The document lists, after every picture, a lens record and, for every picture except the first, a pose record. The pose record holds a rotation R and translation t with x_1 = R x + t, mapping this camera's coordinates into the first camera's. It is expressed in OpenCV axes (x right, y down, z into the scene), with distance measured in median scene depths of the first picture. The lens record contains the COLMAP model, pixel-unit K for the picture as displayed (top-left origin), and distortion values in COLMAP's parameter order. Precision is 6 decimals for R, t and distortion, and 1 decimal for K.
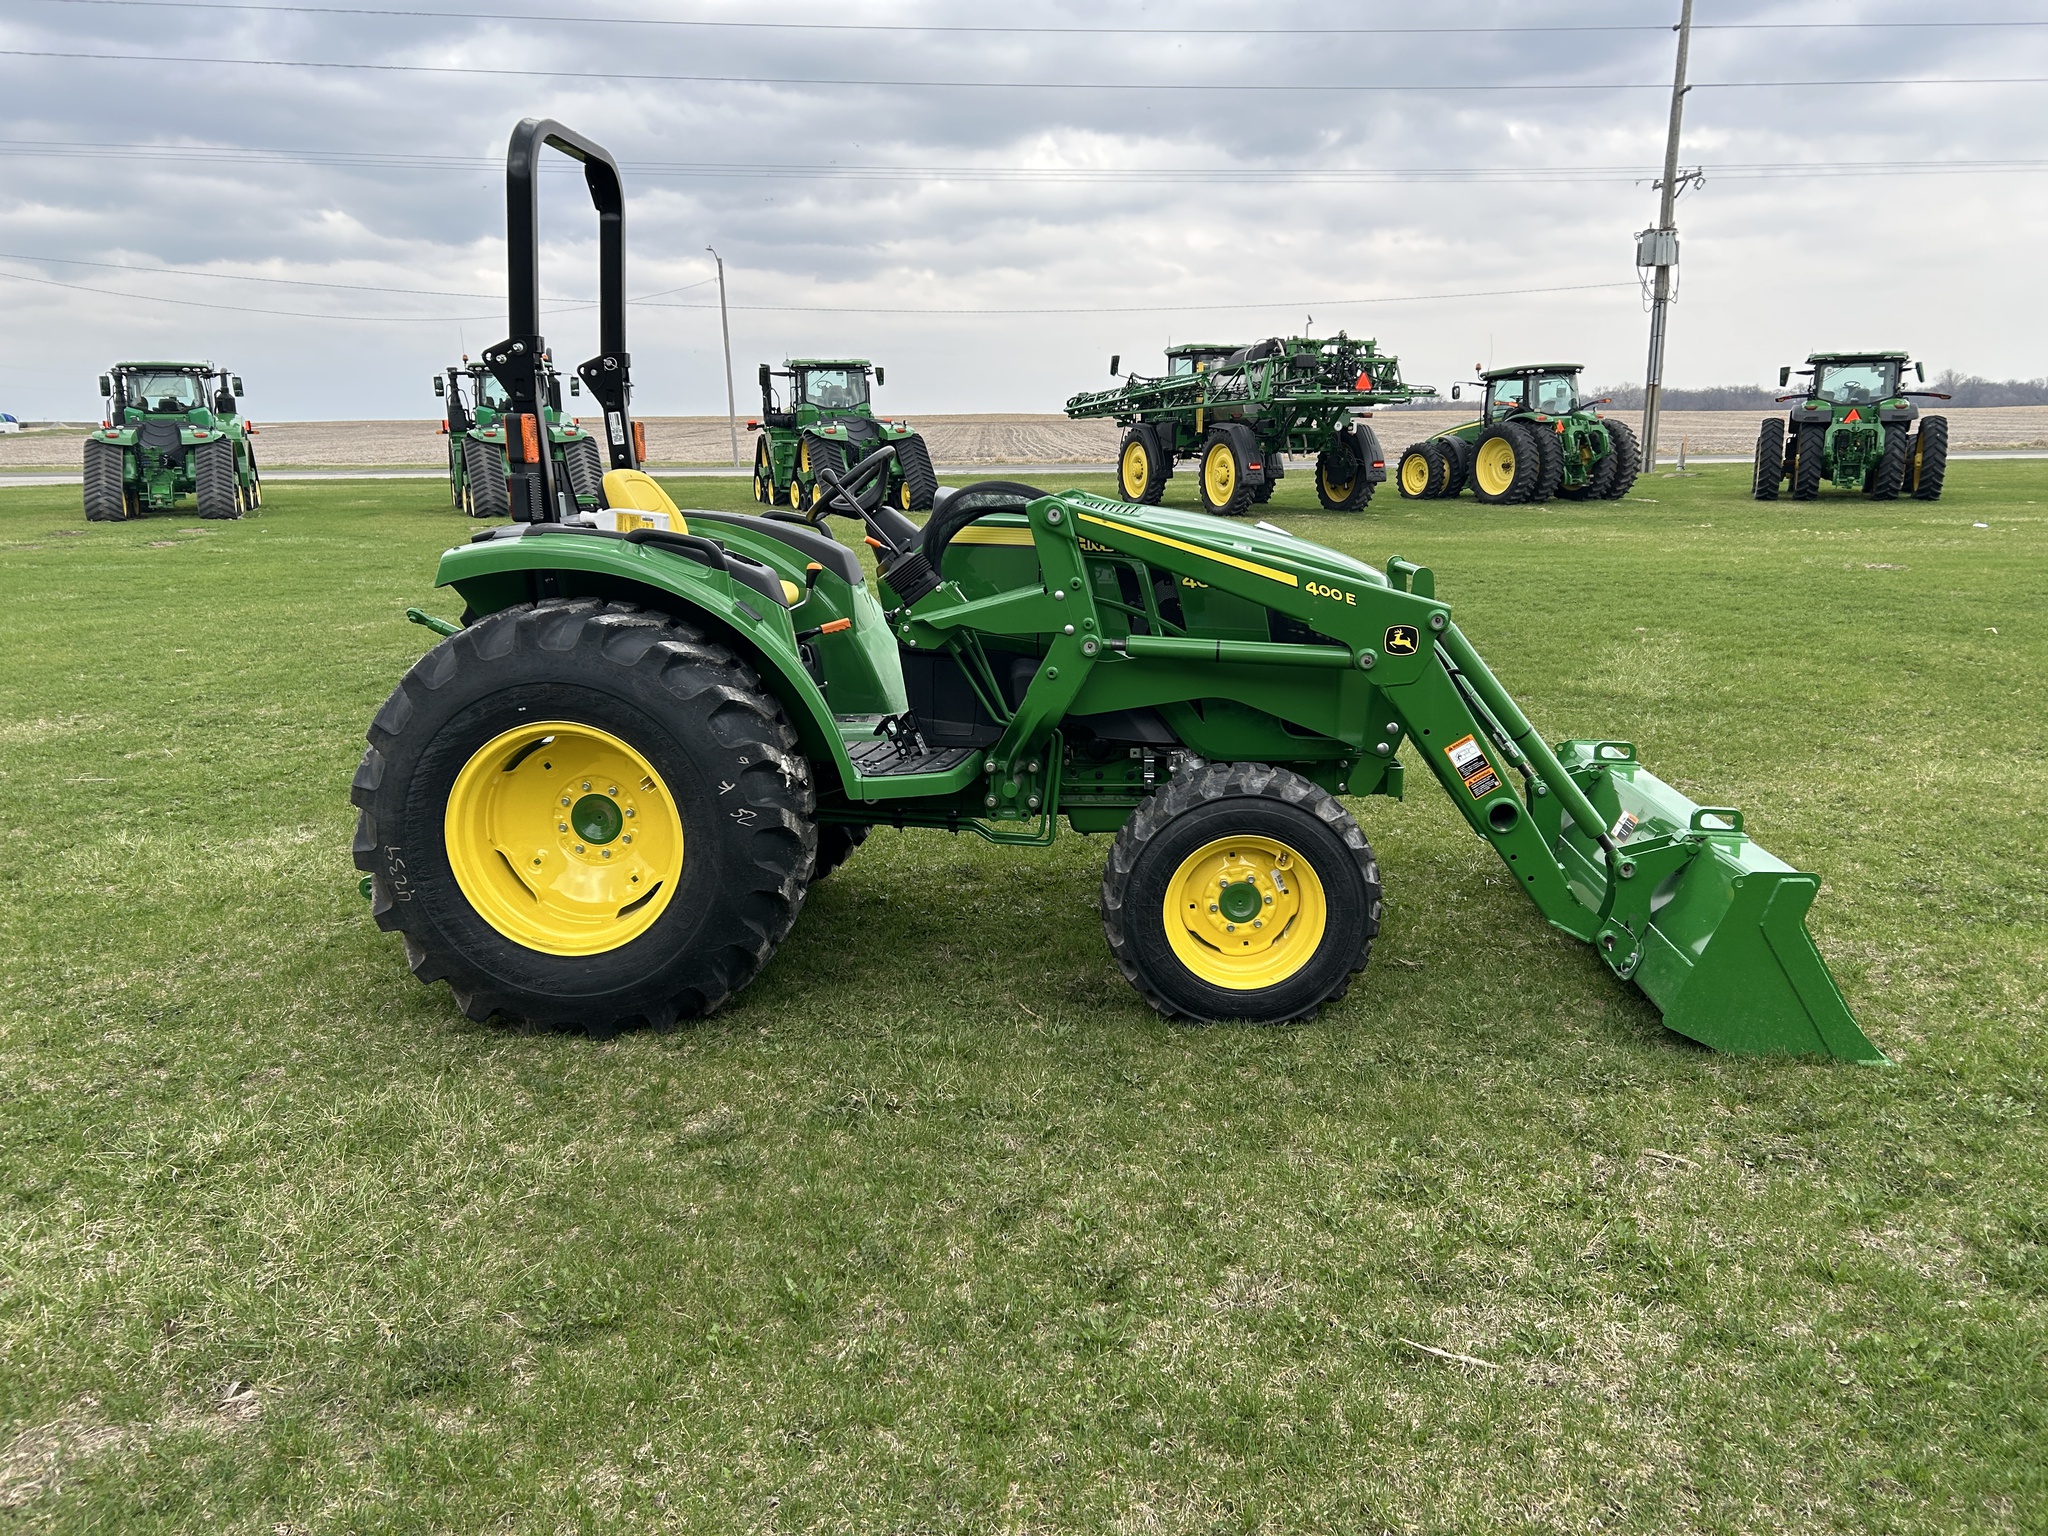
lens RADIAL K [[1545.6, 0, 1038.9], [0, 1545.6, 763.8], [0, 0, 1]] dist [0.038322, -0.043494]
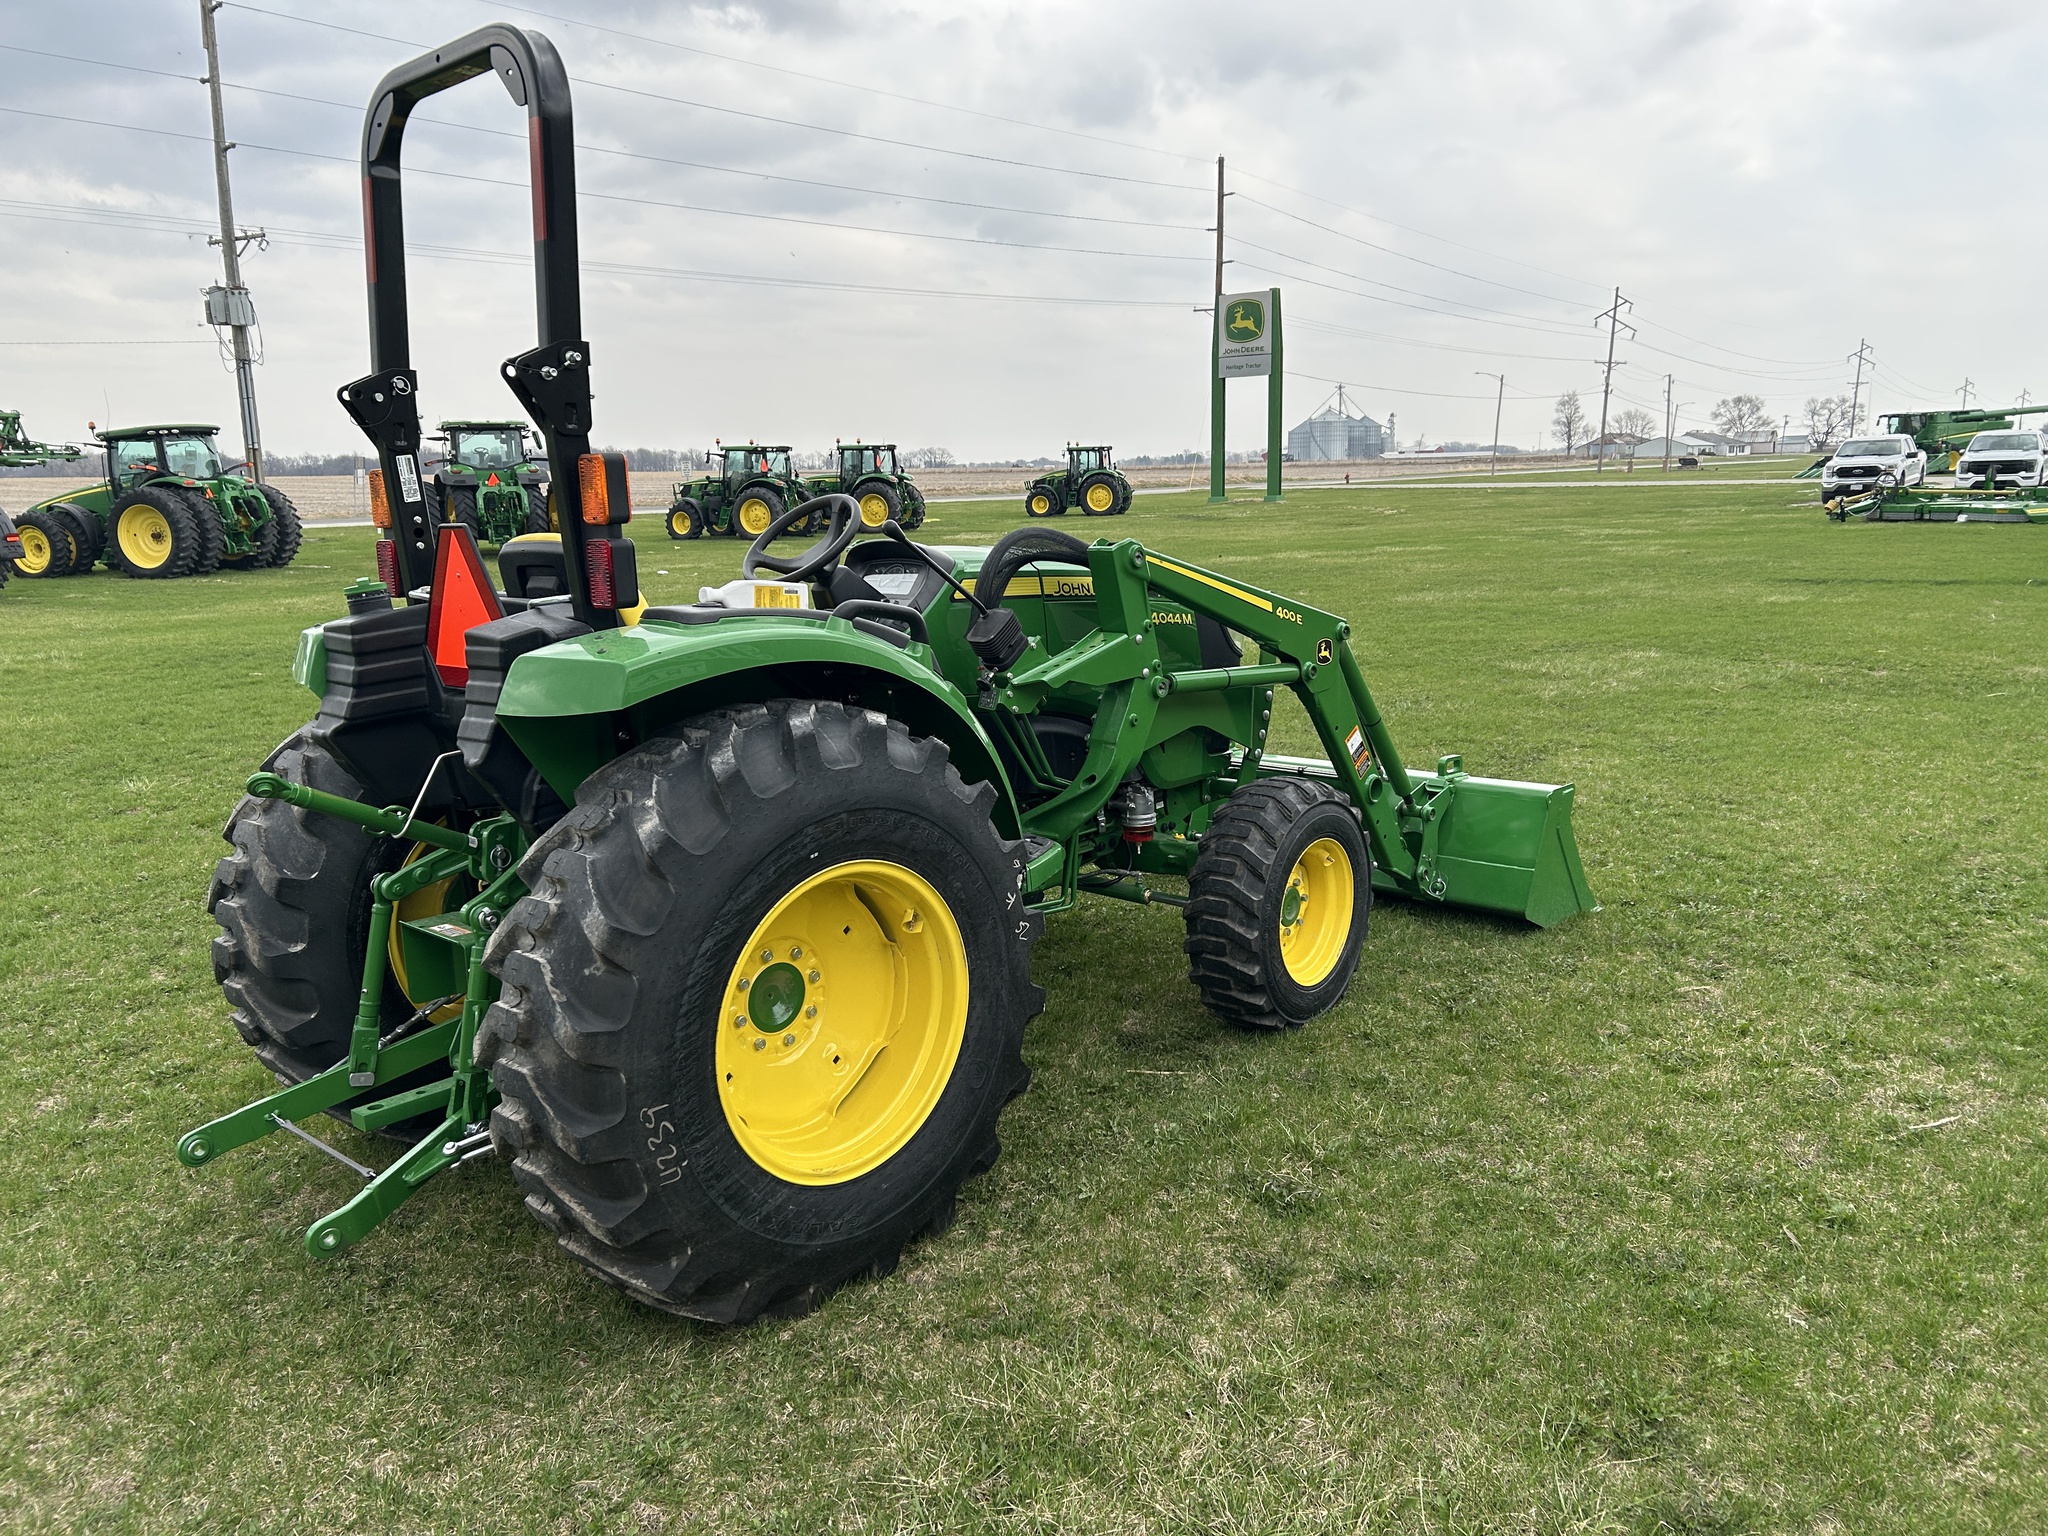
lens RADIAL K [[1545.6, 0, 1038.9], [0, 1545.6, 763.8], [0, 0, 1]] dist [0.038322, -0.043494]
pose [[0.613400, -0.149883, 0.775419, -0.105086], [0.181784, 0.982259, 0.046063, -0.011689], [-0.768567, 0.112704, 0.629764, 0.058562]]
